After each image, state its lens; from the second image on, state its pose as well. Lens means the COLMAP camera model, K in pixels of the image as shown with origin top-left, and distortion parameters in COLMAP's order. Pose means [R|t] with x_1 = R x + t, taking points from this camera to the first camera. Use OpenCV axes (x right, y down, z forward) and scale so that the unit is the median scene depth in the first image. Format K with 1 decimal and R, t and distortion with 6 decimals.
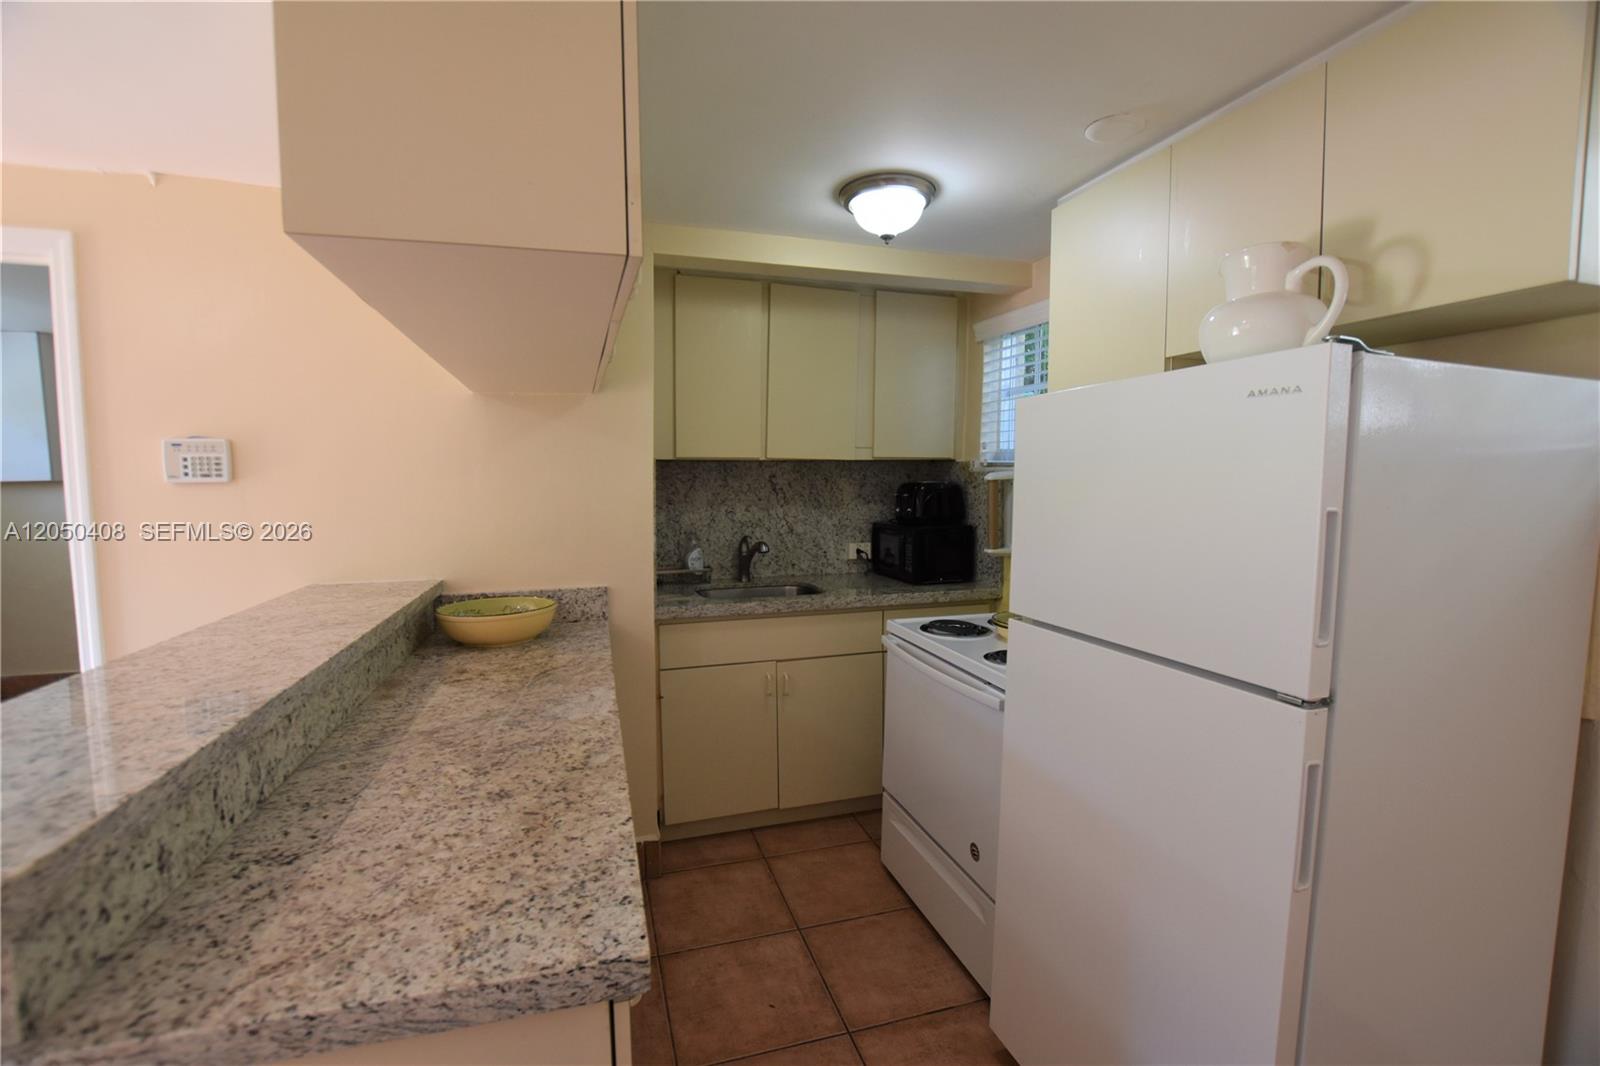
lens RADIAL K [[705.9, 0, 794.9], [0, 705.9, 537.2], [0, 0, 1]] dist [-0.040540, 0.009550]
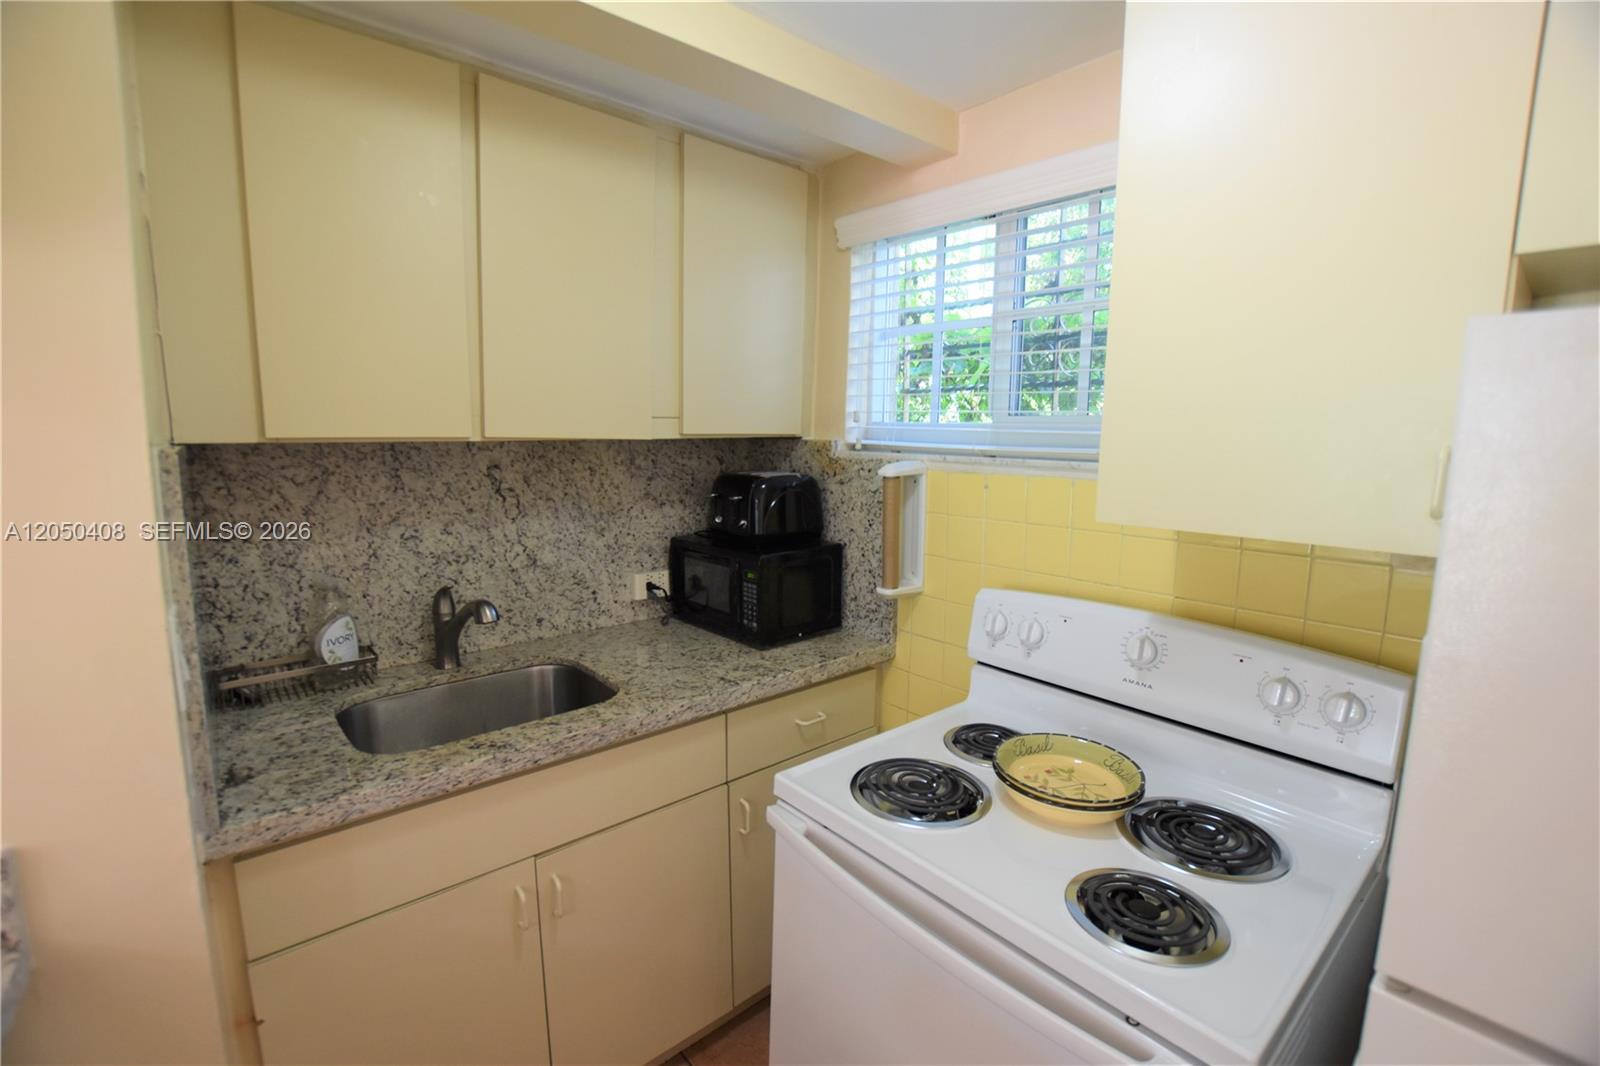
lens RADIAL K [[705.9, 0, 794.9], [0, 705.9, 537.2], [0, 0, 1]] dist [-0.040540, 0.009550]
pose [[0.919389, -0.049793, 0.390186, -0.032939], [0.026114, 0.997494, 0.065760, -0.064618], [-0.392483, -0.050270, 0.918385, 0.429853]]
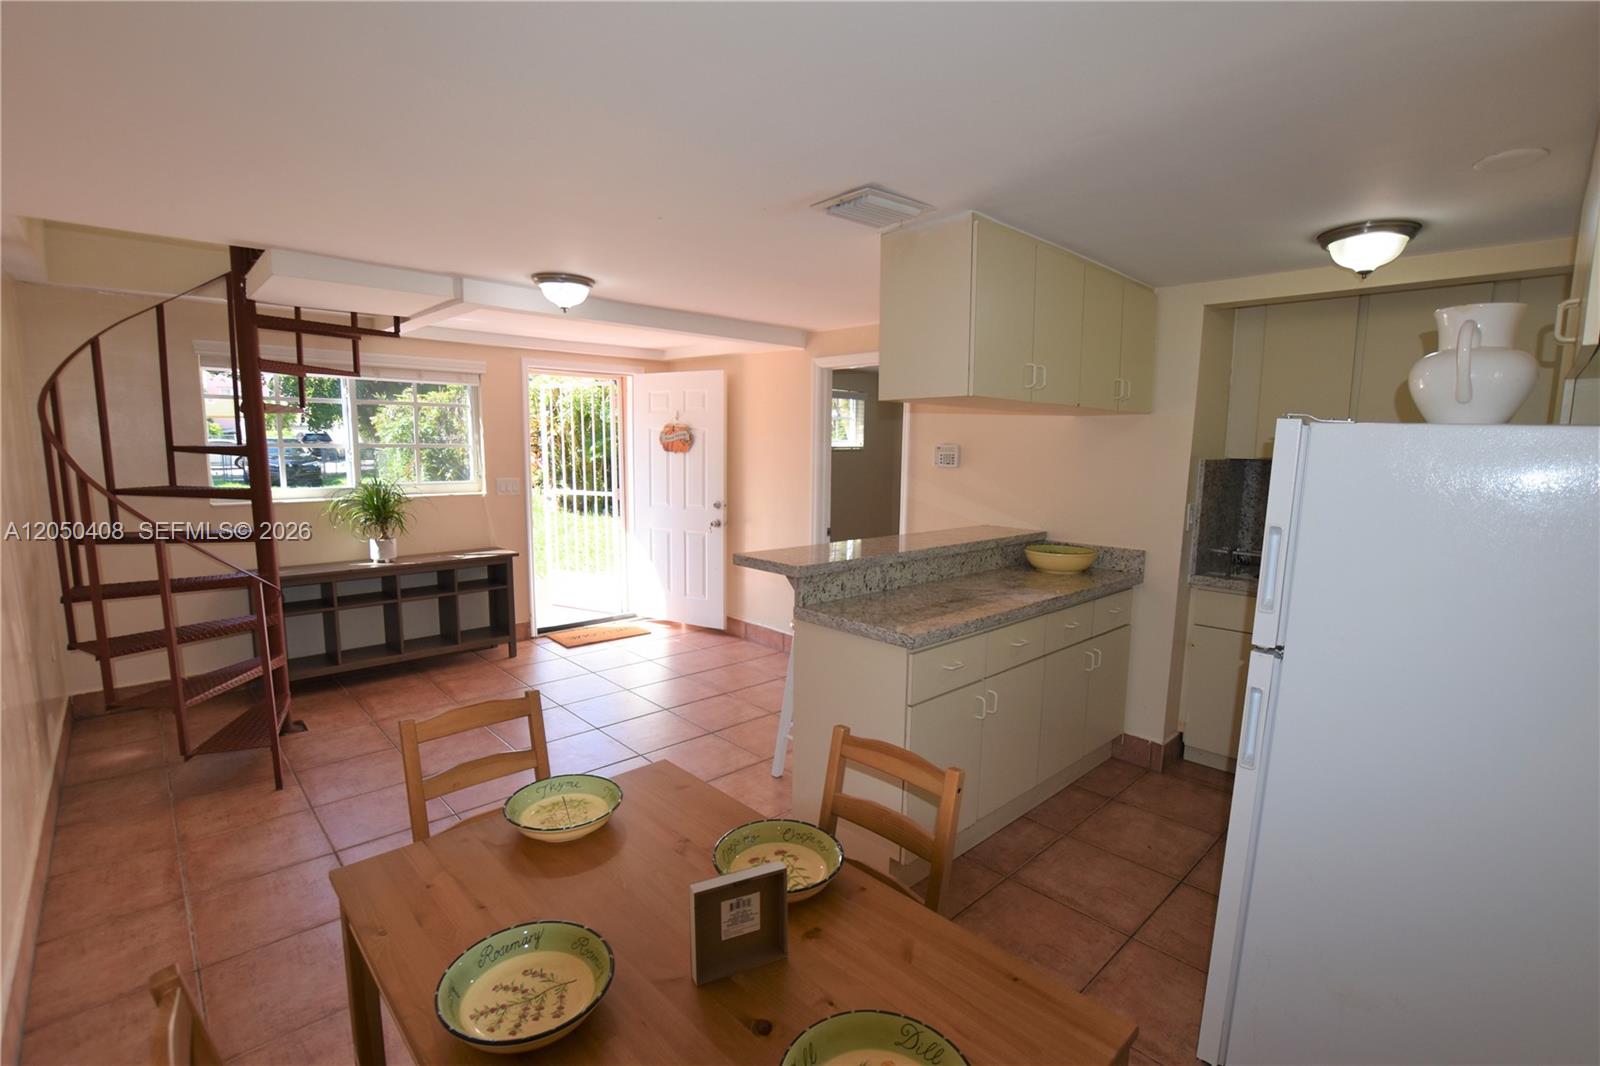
lens RADIAL K [[731.6, 0, 796.9], [0, 731.6, 551.1], [0, 0, 1]] dist [0.000572, 0.000058]
pose [[0.438690, 0.141444, -0.887437, 0.553223], [-0.092385, 0.989401, 0.112026, -0.021928], [0.893877, 0.032841, 0.447107, -0.211300]]
